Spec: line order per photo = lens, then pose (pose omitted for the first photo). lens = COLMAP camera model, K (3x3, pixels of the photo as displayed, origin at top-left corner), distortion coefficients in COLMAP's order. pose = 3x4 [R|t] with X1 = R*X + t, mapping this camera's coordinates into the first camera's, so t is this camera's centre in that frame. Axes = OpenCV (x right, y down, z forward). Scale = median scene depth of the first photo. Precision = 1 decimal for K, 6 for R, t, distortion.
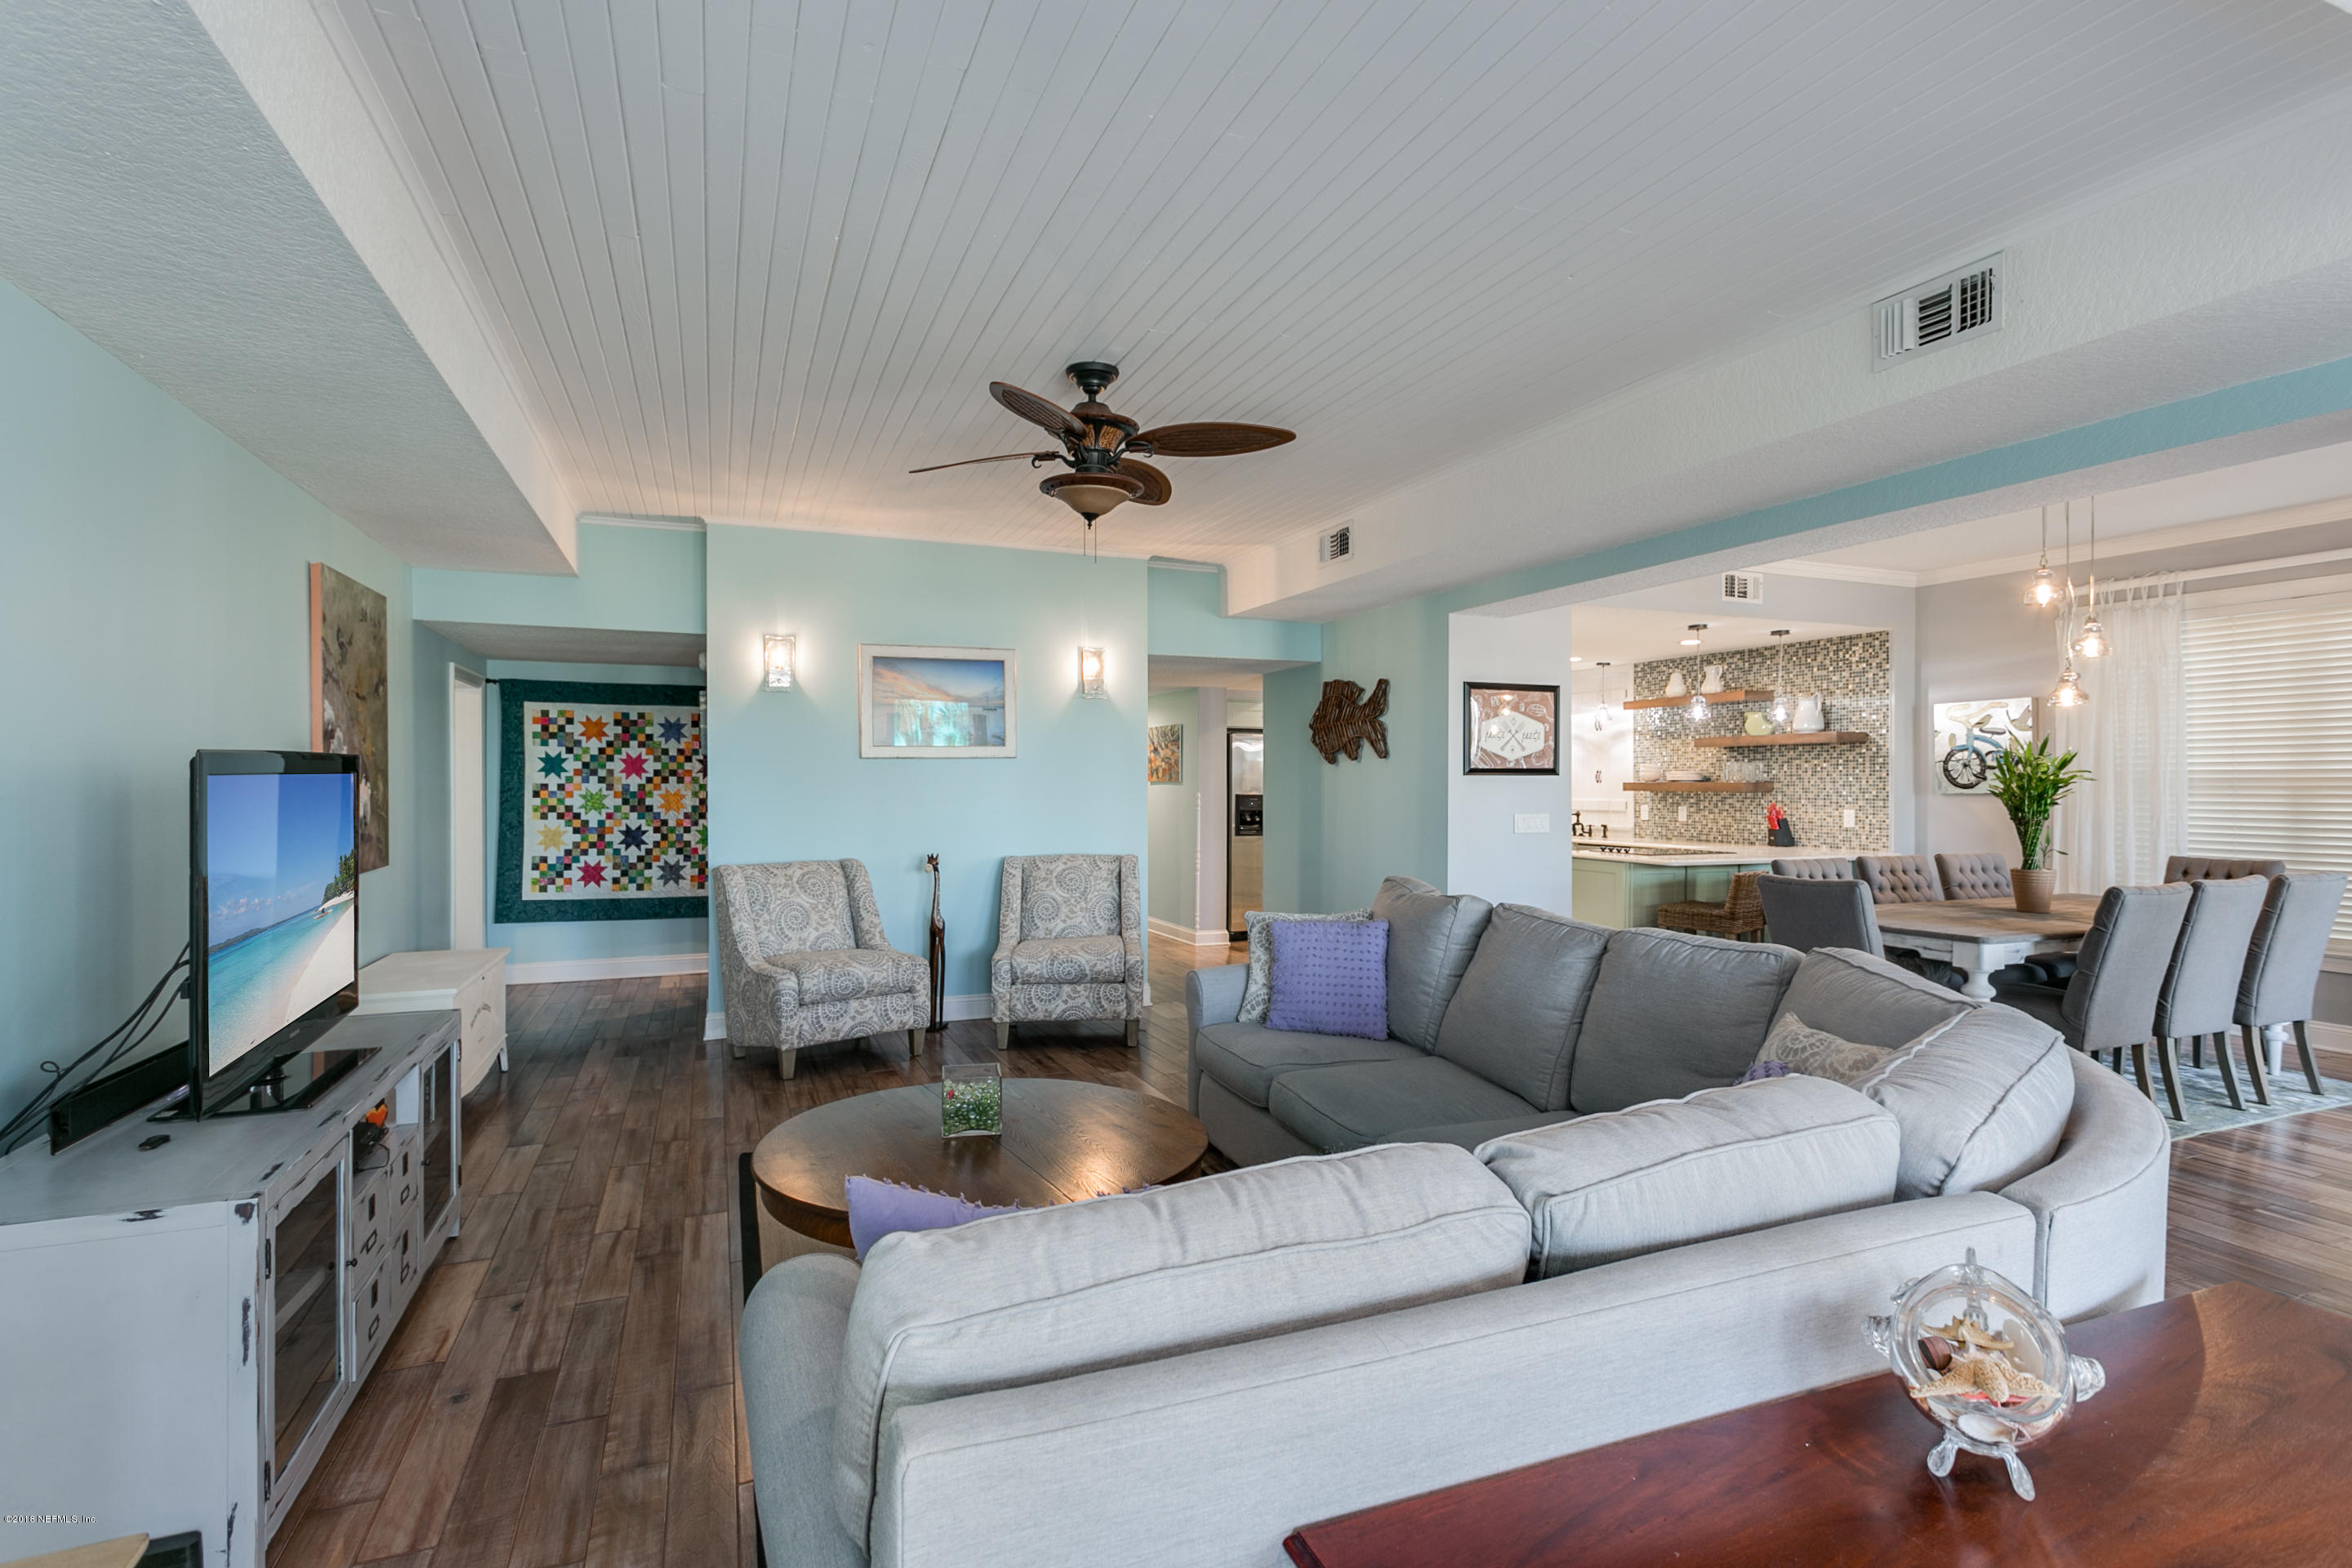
lens RADIAL K [[1122.2, 0, 1173.4], [0, 1122.2, 789.8], [0, 0, 1]] dist [0.001798, 0.000793]
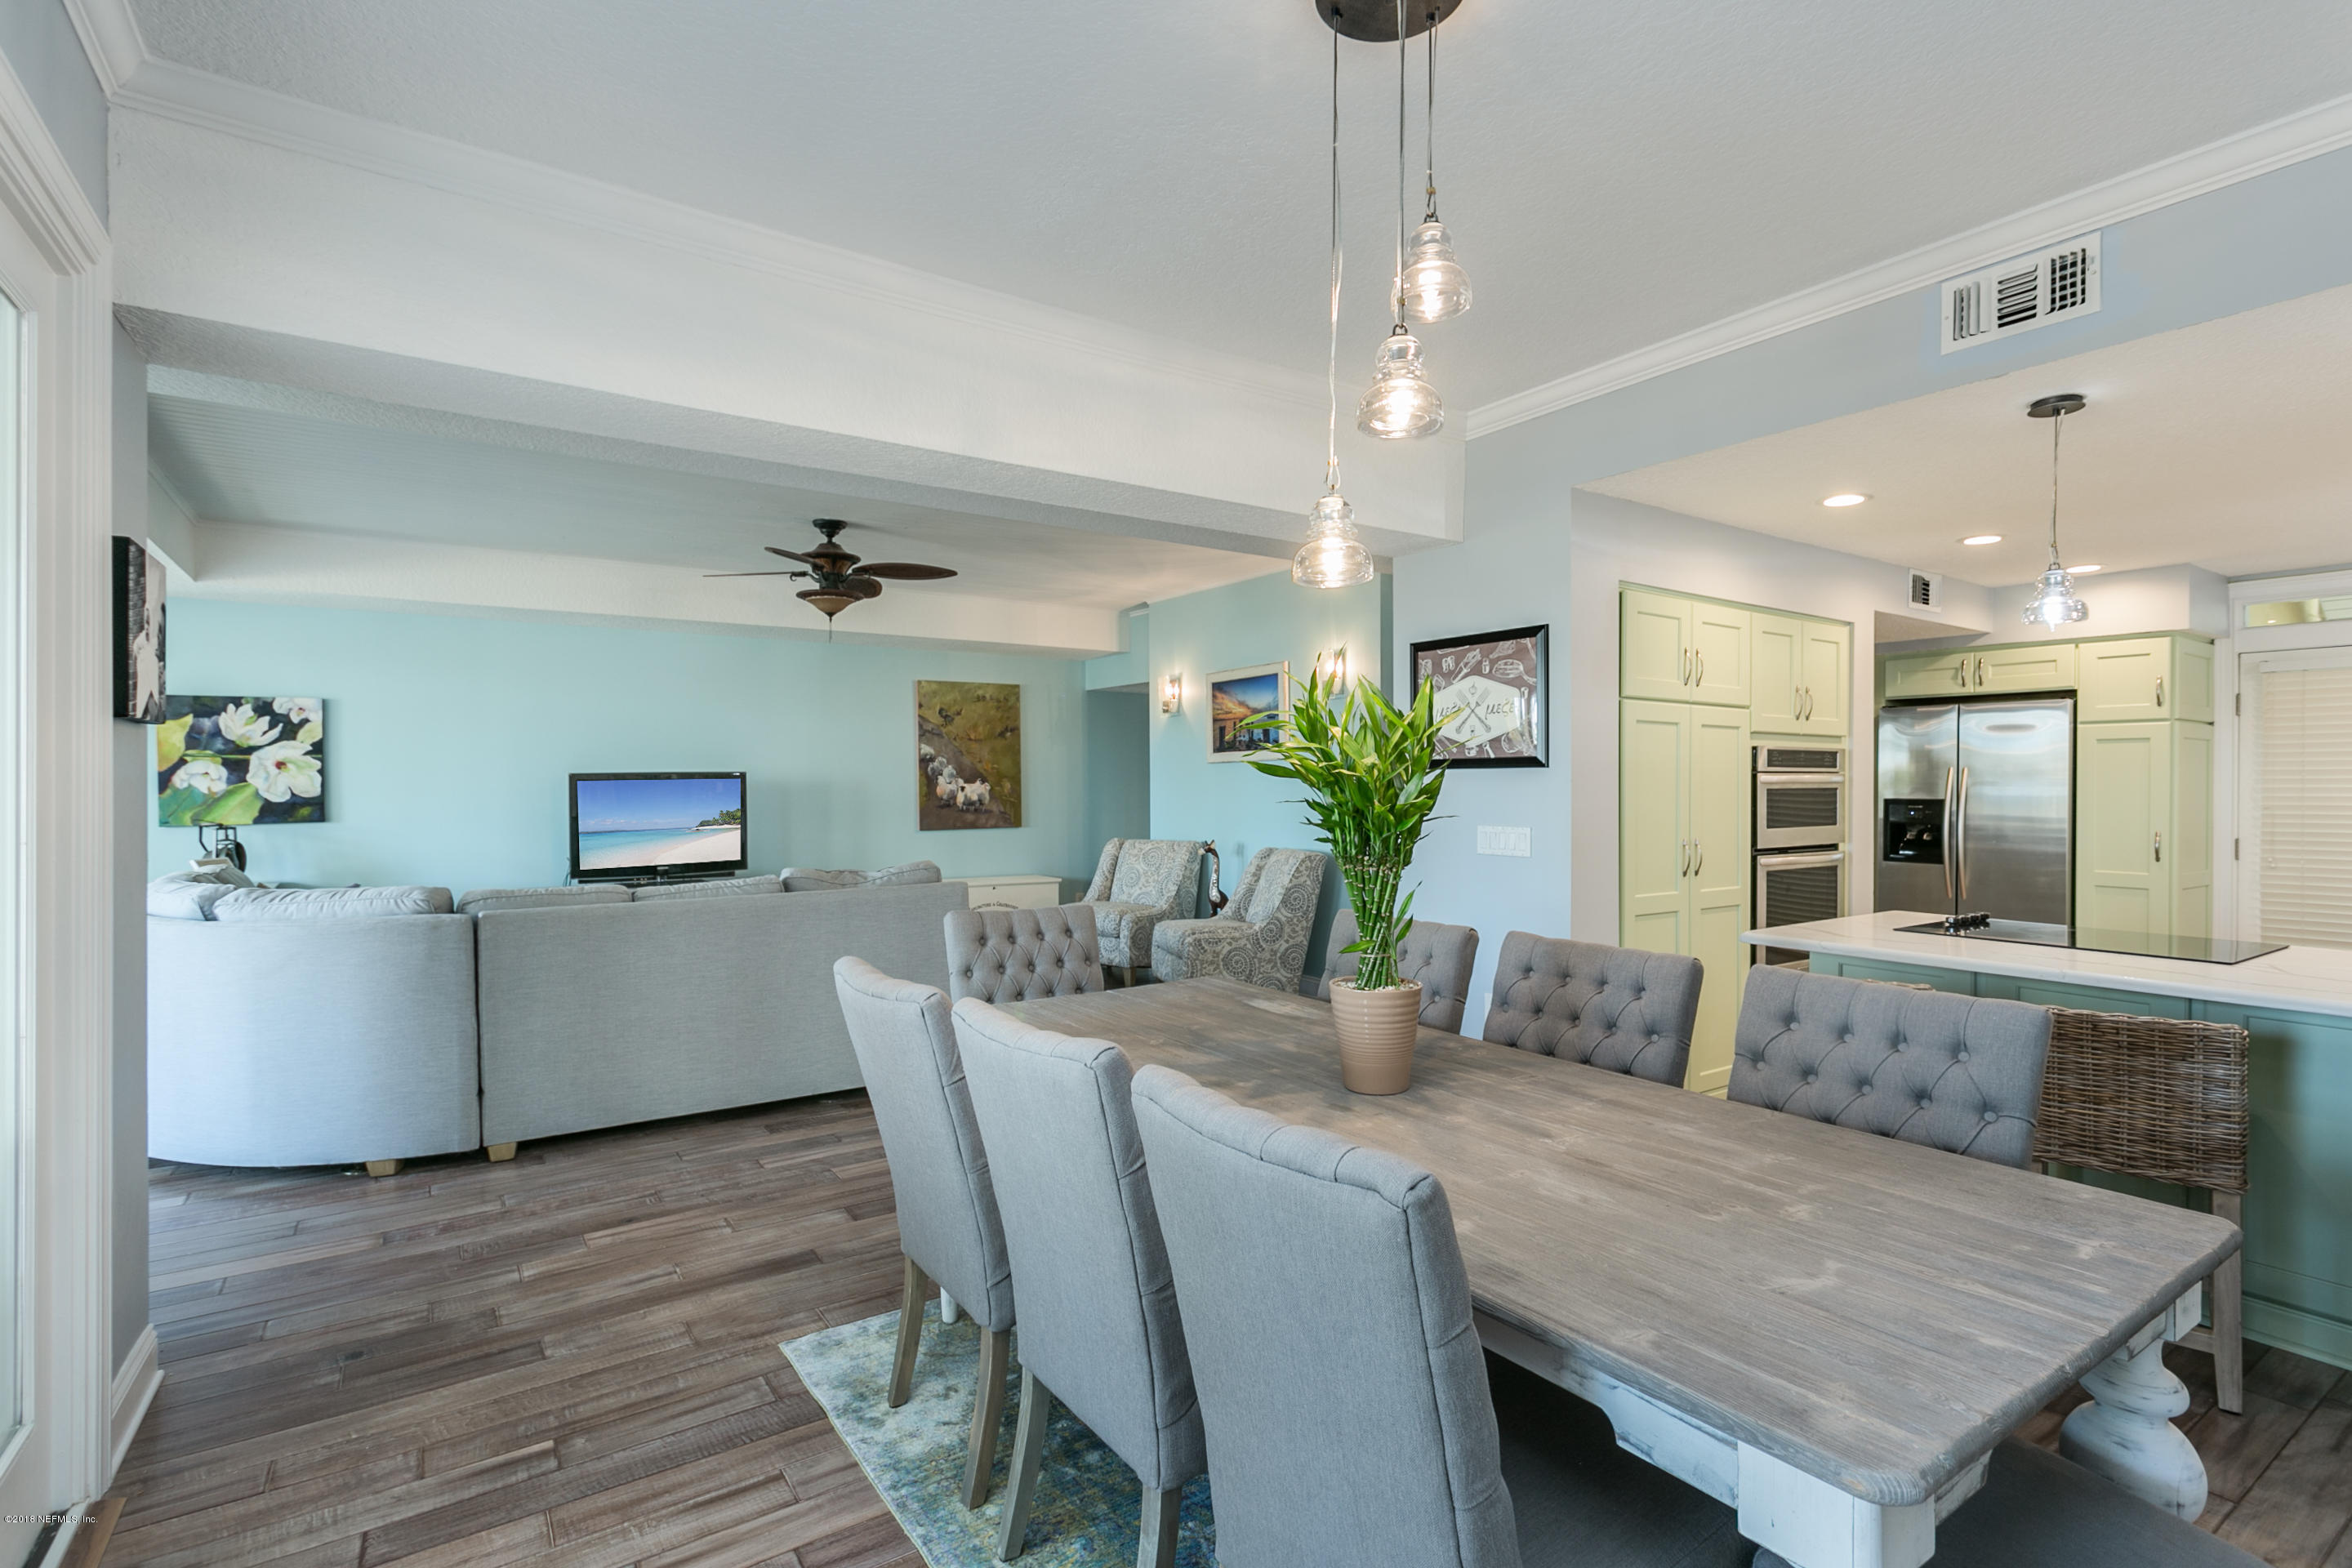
lens RADIAL K [[1110.3, 0, 1179.1], [0, 1110.3, 792.8], [0, 0, 1]] dist [0.001609, 0.000551]
pose [[0.204020, 0.006318, -0.978946, 0.916996], [-0.005405, 0.999971, 0.005327, -0.000685], [0.978952, 0.004204, 0.204049, 0.675985]]
